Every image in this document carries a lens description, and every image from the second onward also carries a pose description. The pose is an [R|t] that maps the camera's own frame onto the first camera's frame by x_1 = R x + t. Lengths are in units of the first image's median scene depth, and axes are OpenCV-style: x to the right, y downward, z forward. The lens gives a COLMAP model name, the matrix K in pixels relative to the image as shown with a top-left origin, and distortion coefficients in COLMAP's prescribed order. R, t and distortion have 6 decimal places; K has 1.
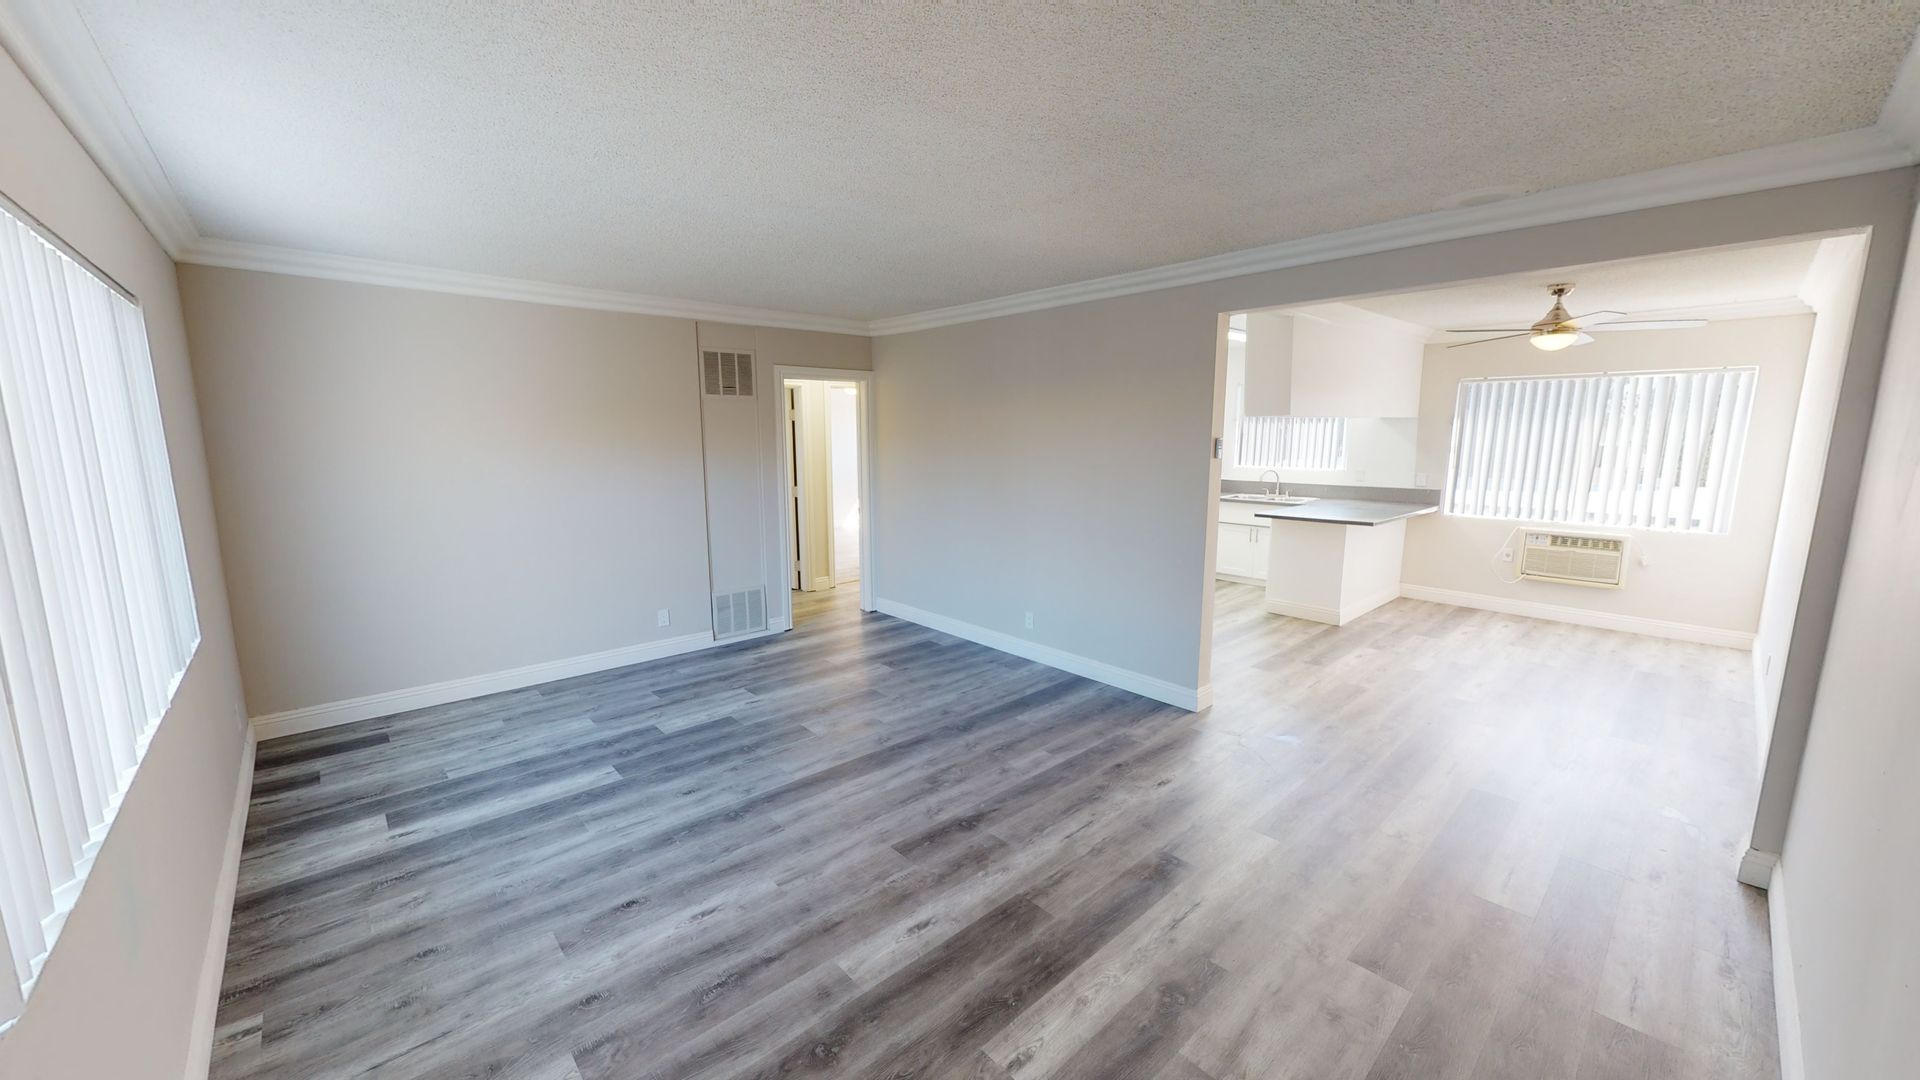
lens RADIAL K [[686.8, 0, 958.8], [0, 686.8, 544.6], [0, 0, 1]] dist [0.035665, 0.000152]
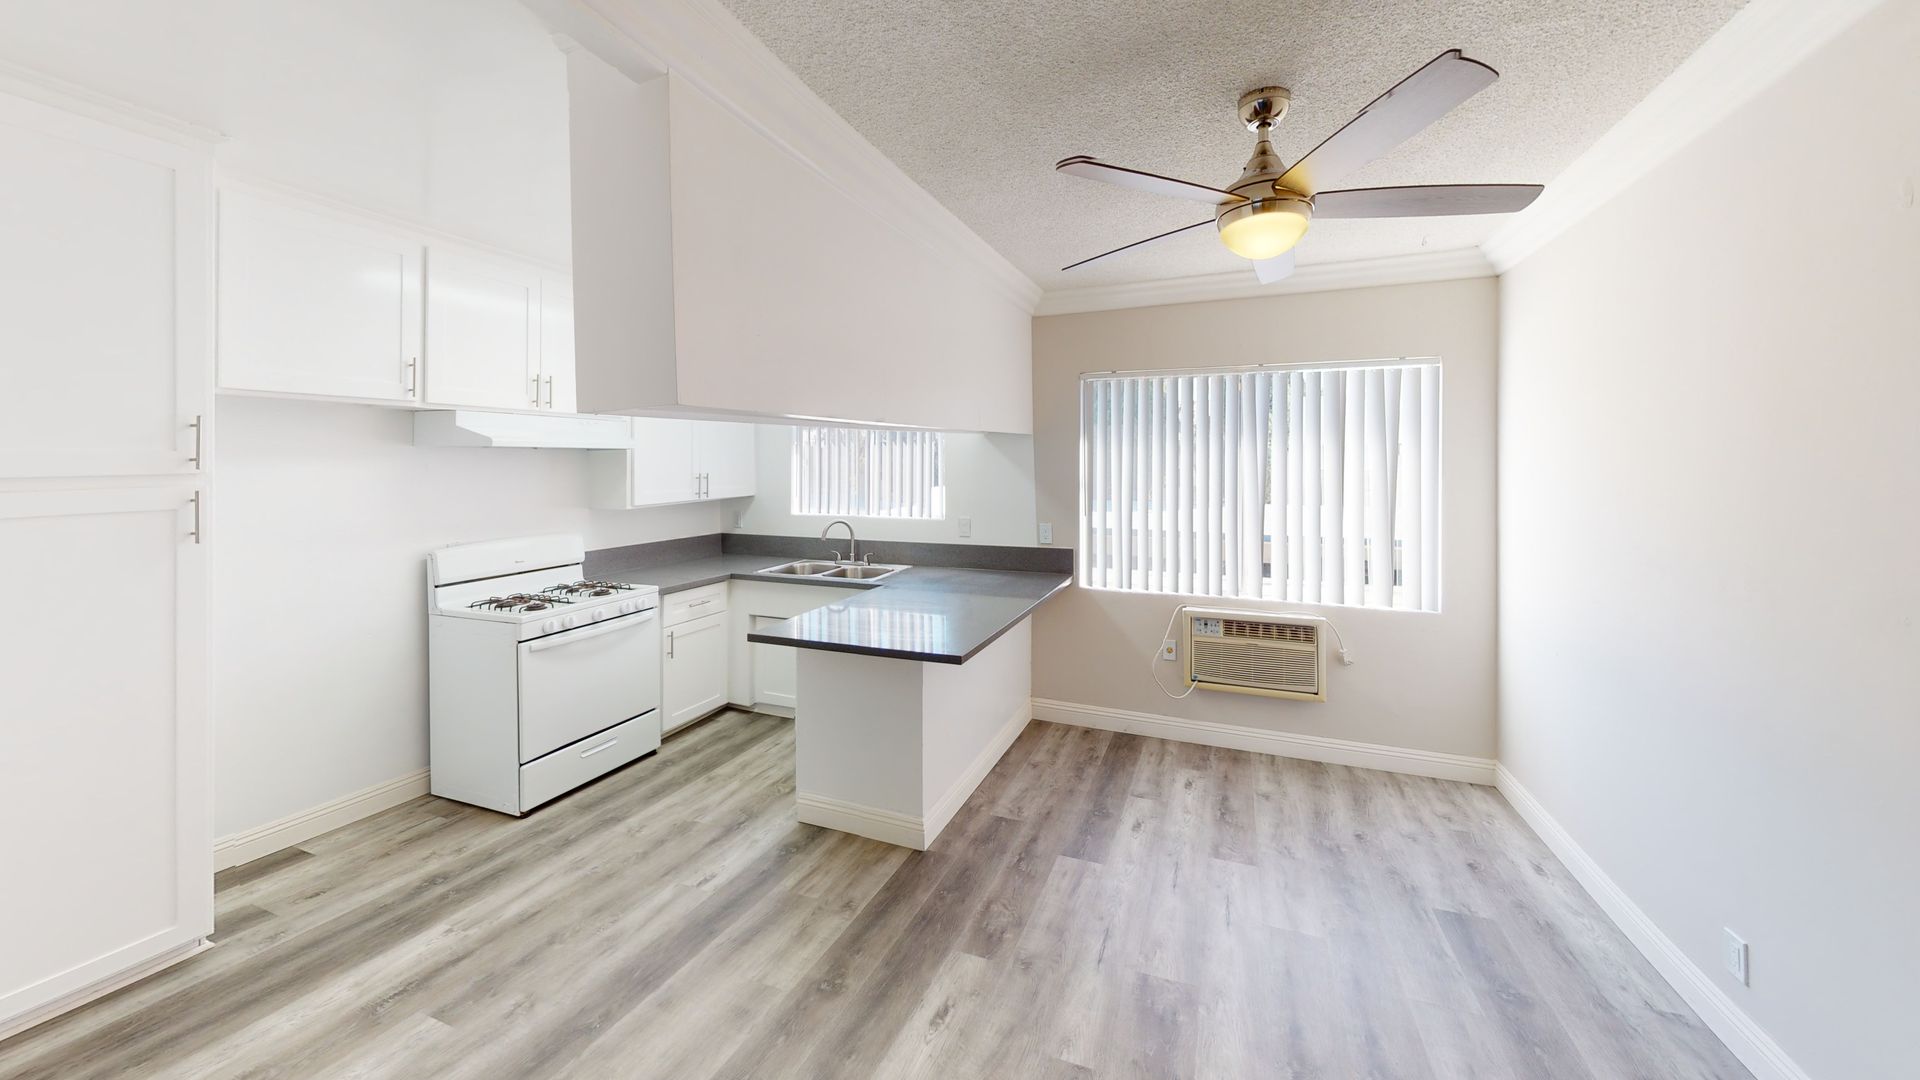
lens RADIAL K [[686.8, 0, 958.8], [0, 686.8, 544.6], [0, 0, 1]] dist [0.035665, 0.000152]
pose [[0.899635, -0.038366, 0.434955, 0.373545], [0.068493, 0.996200, -0.053793, -0.062602], [-0.431238, 0.078185, 0.898844, 0.554362]]
